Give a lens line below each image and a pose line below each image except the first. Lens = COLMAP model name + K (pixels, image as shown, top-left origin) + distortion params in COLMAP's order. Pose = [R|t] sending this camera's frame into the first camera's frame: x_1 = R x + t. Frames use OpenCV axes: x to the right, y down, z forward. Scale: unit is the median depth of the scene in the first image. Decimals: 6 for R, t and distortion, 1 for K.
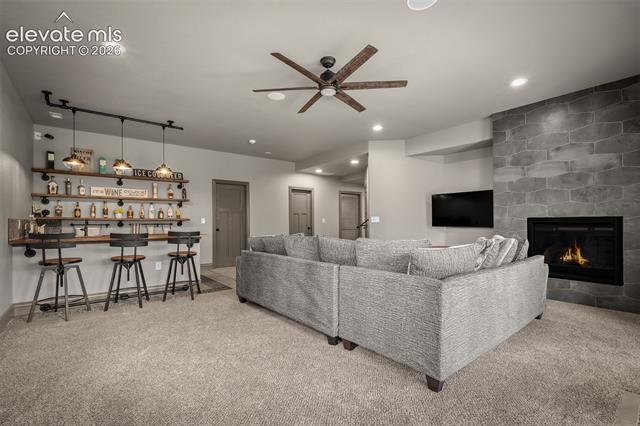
lens RADIAL K [[286.0, 0, 319.8], [0, 286.0, 218.0], [0, 0, 1]] dist [-0.001298, -0.000244]
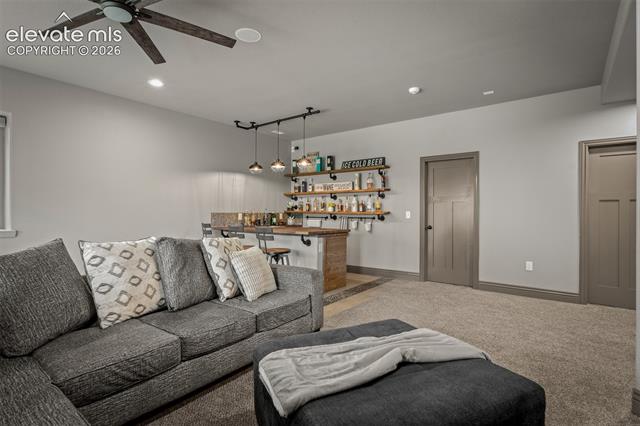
lens RADIAL K [[326.7, 0, 319.2], [0, 326.7, 211.0], [0, 0, 1]] dist [0.004268, 0.000444]
pose [[0.231970, 0.000325, -0.972723, 0.453768], [0.006785, 0.999975, 0.001952, -0.004075], [0.972699, -0.007052, 0.231962, 0.680472]]
